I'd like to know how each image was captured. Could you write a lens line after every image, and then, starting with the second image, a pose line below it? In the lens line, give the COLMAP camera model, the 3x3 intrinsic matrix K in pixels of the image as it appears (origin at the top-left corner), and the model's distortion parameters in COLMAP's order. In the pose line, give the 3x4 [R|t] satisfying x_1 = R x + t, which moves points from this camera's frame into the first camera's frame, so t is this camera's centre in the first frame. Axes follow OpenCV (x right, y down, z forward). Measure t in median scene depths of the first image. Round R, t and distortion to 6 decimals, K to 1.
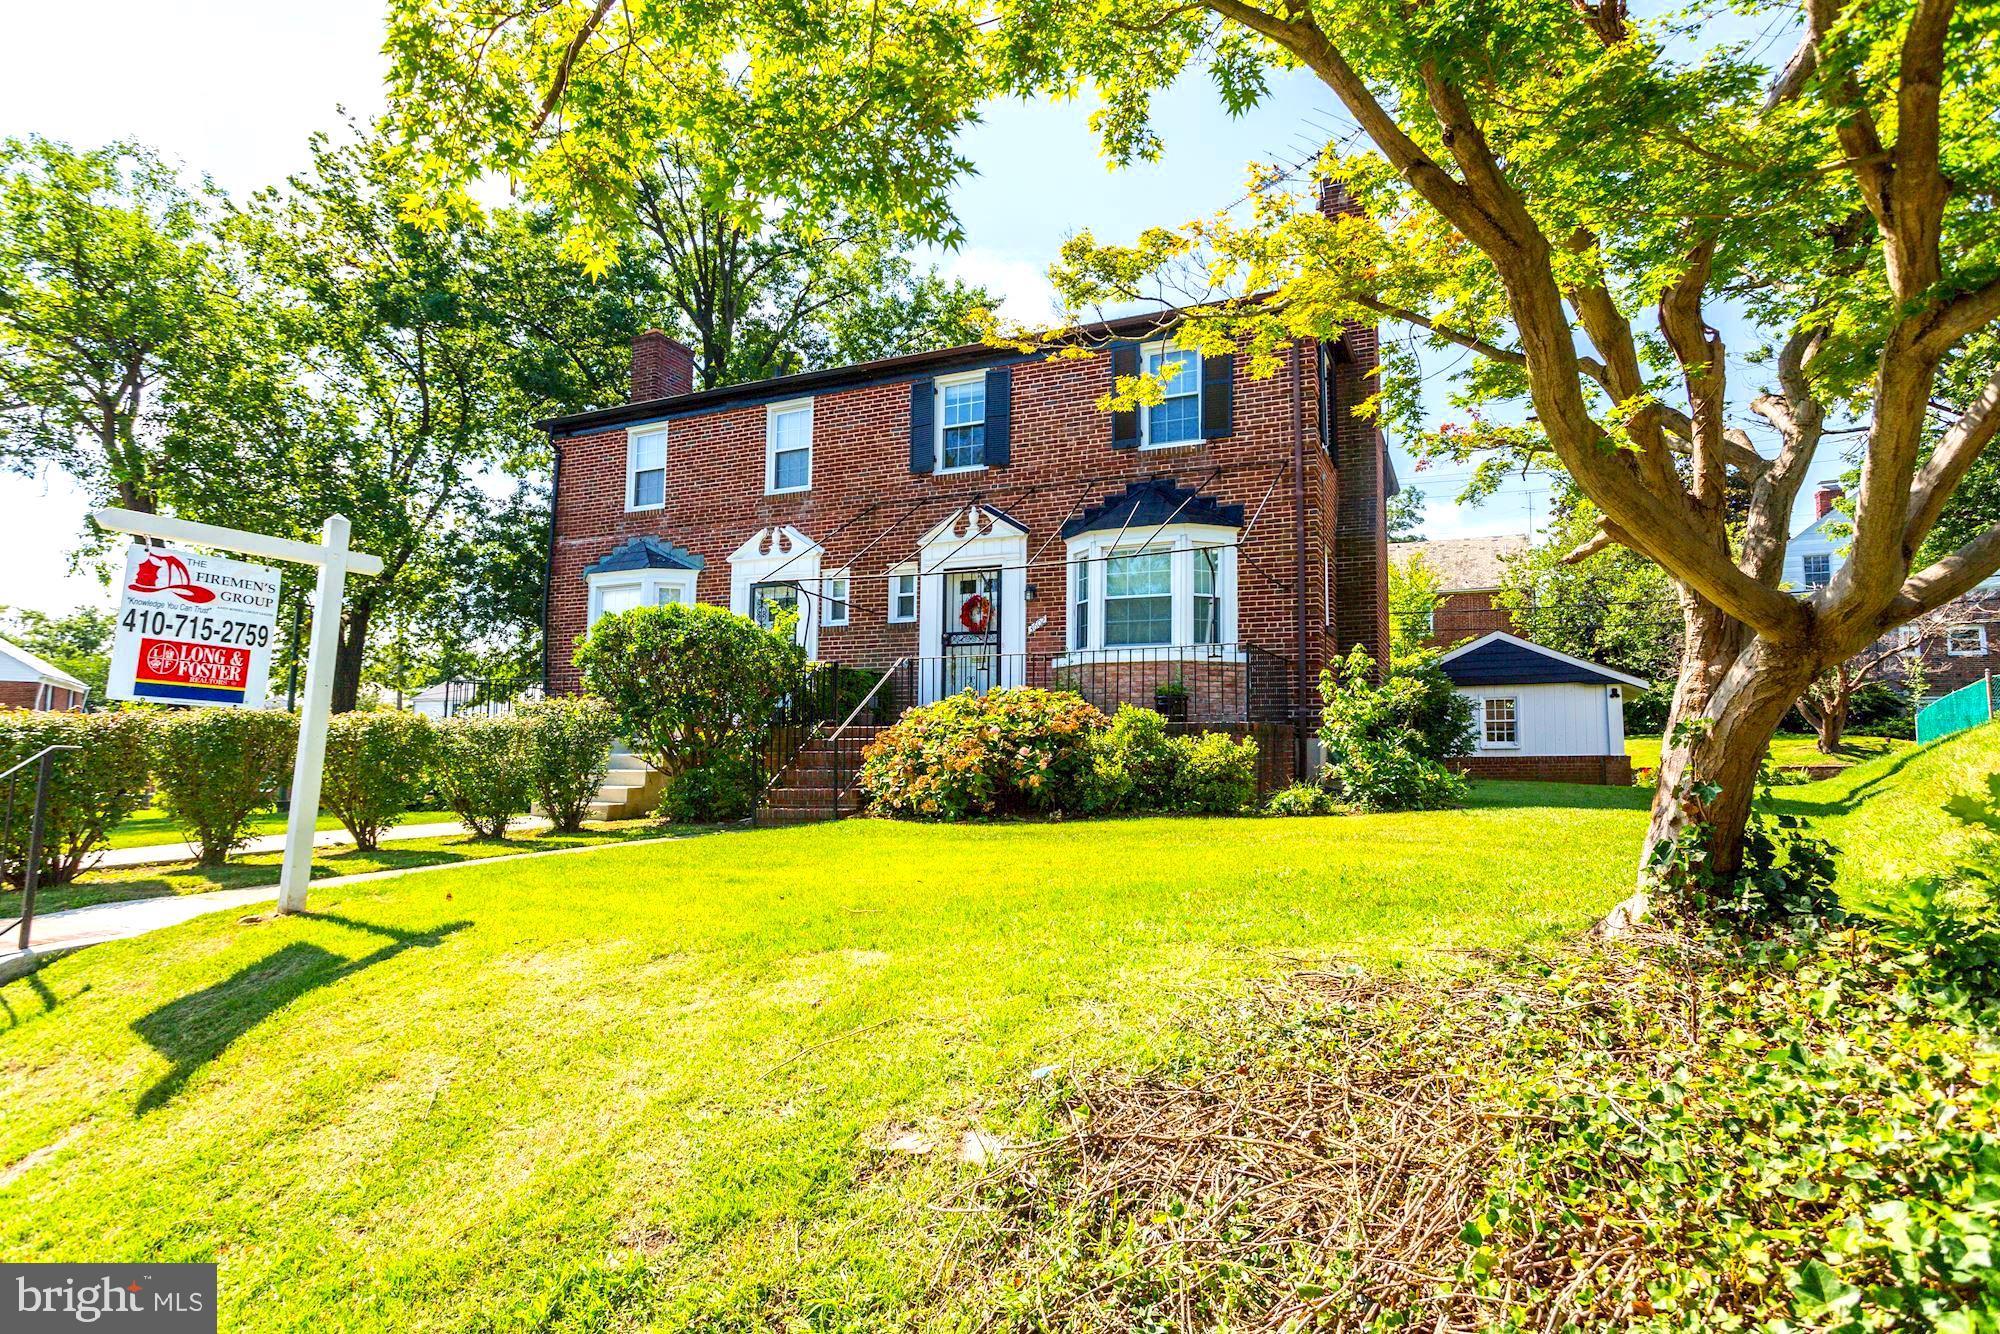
lens RADIAL K [[1056.0, 0, 1040.6], [0, 1056.0, 672.6], [0, 0, 1]] dist [-0.005120, 0.000745]
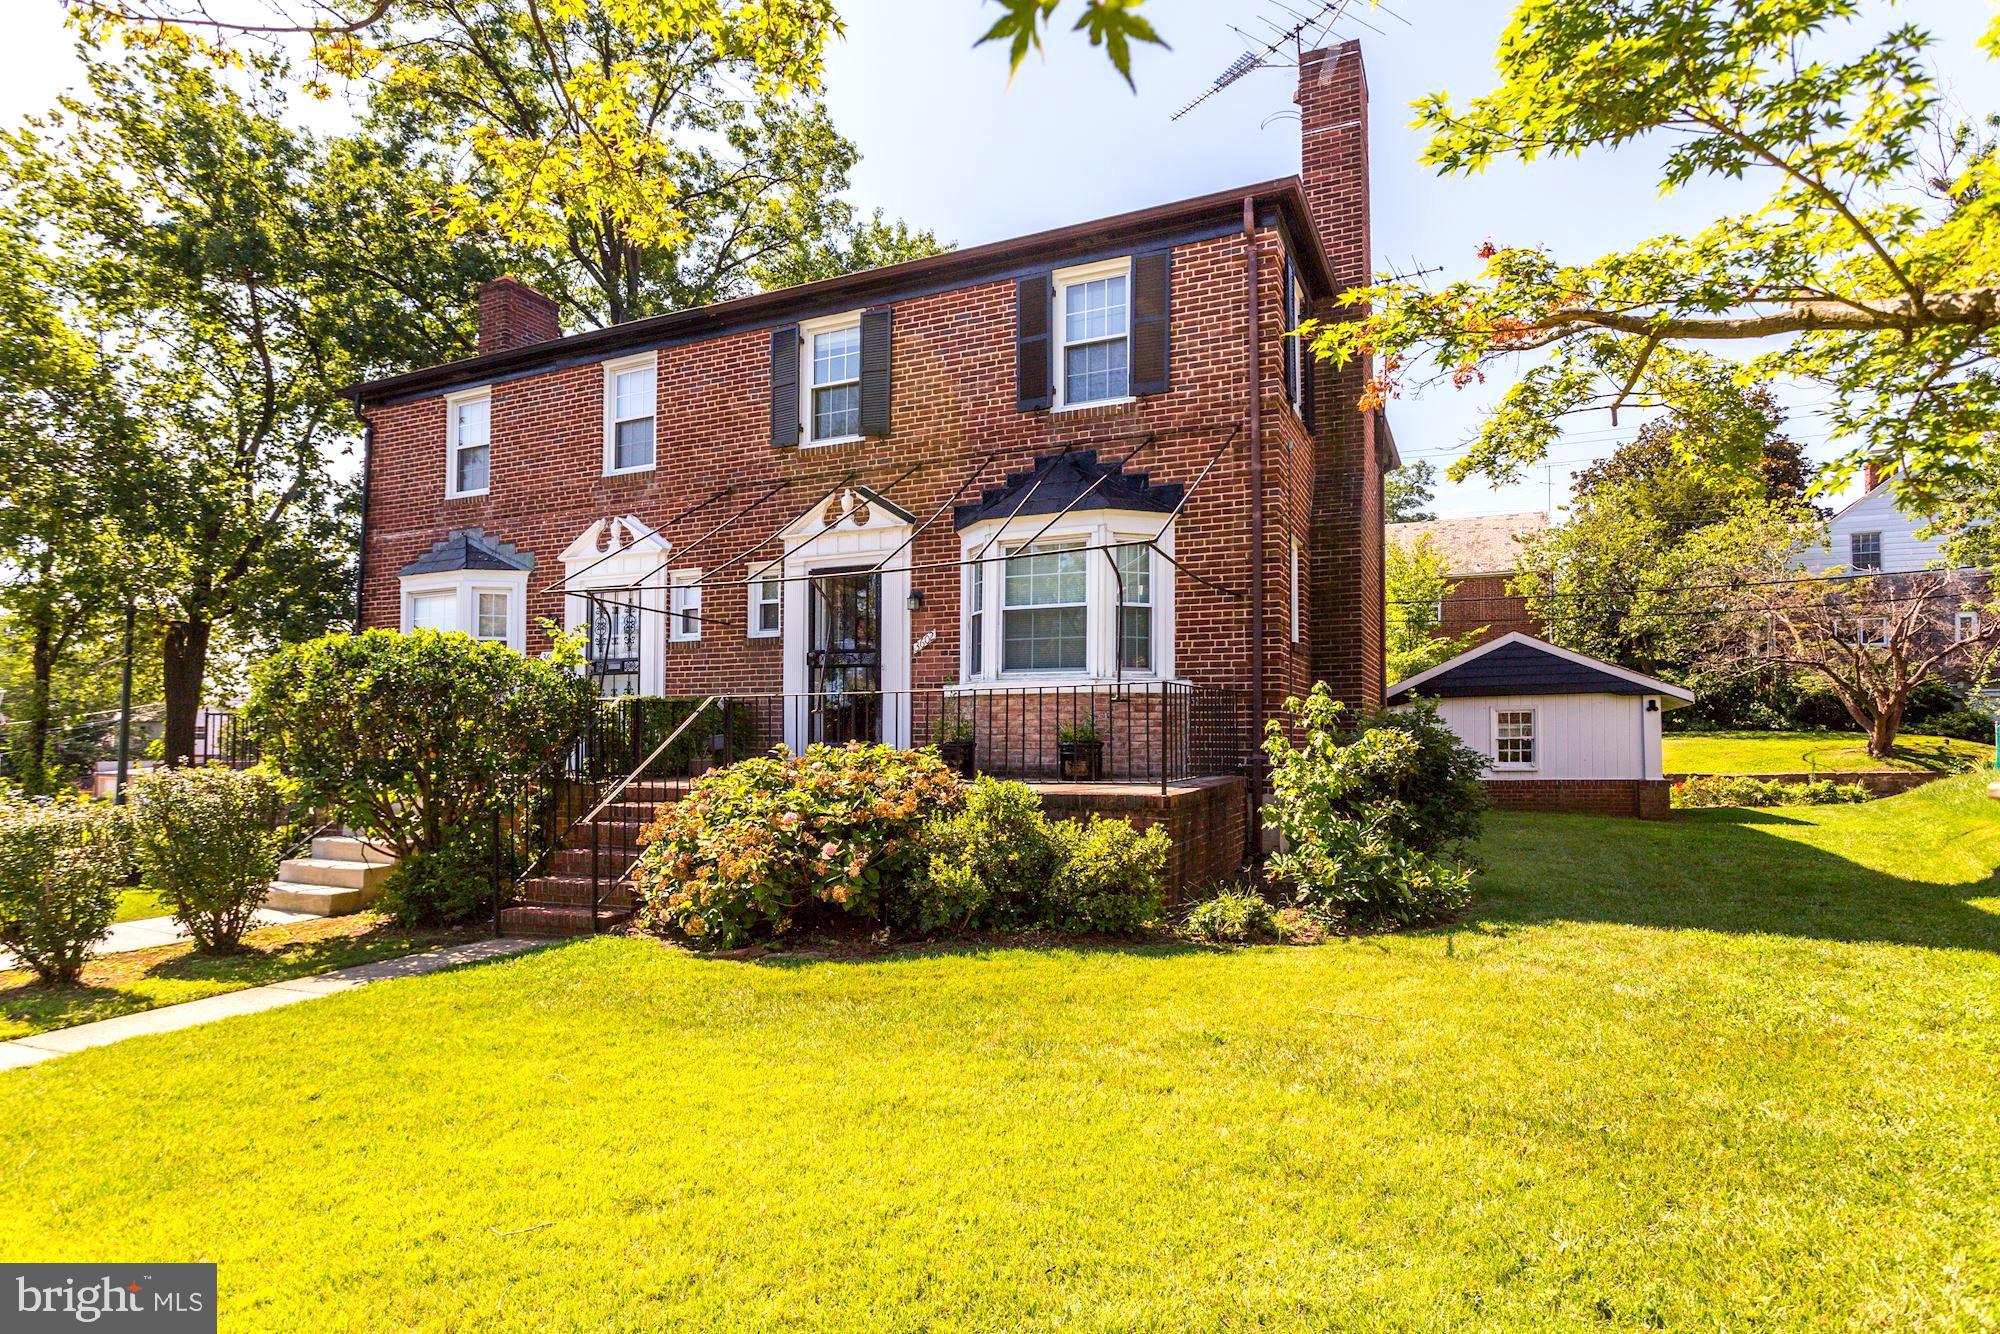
lens RADIAL K [[1056.8, 0, 1041.1], [0, 1056.8, 720.7], [0, 0, 1]] dist [-0.004710, -0.000917]
pose [[0.999942, -0.007460, -0.007750, 0.086683], [0.007935, 0.997971, 0.063172, -0.034683], [0.007263, -0.063230, 0.997973, 0.212999]]
